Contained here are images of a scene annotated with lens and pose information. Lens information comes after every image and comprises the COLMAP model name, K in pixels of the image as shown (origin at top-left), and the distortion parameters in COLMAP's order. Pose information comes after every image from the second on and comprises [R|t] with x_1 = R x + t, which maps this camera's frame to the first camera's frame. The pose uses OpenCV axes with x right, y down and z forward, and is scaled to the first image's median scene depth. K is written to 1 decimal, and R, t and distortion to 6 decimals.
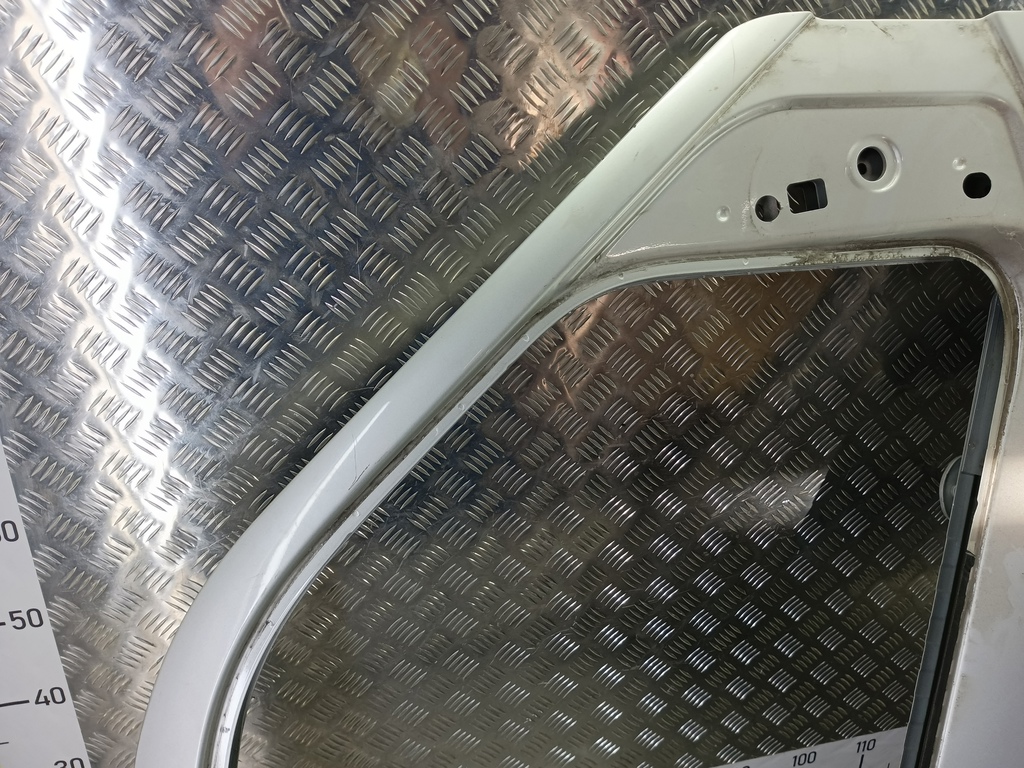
lens RADIAL K [[753.8, 0, 531.8], [0, 753.8, 363.7], [0, 0, 1]] dist [0.000361, -0.007663]
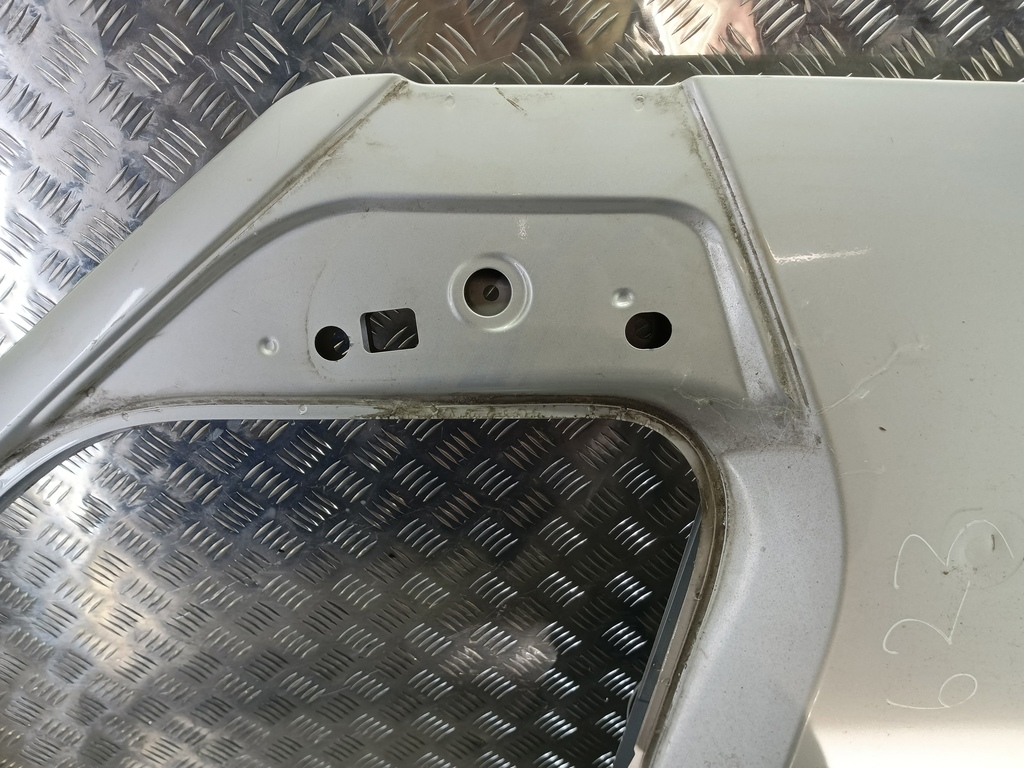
lens RADIAL K [[753.8, 0, 514.7], [0, 753.8, 361.5], [0, 0, 1]] dist [0.000361, -0.007663]
pose [[0.978898, 0.103615, -0.176130, 0.601054], [-0.088471, 0.991841, 0.091786, -0.263513], [0.184203, -0.074267, 0.980078, 0.298187]]
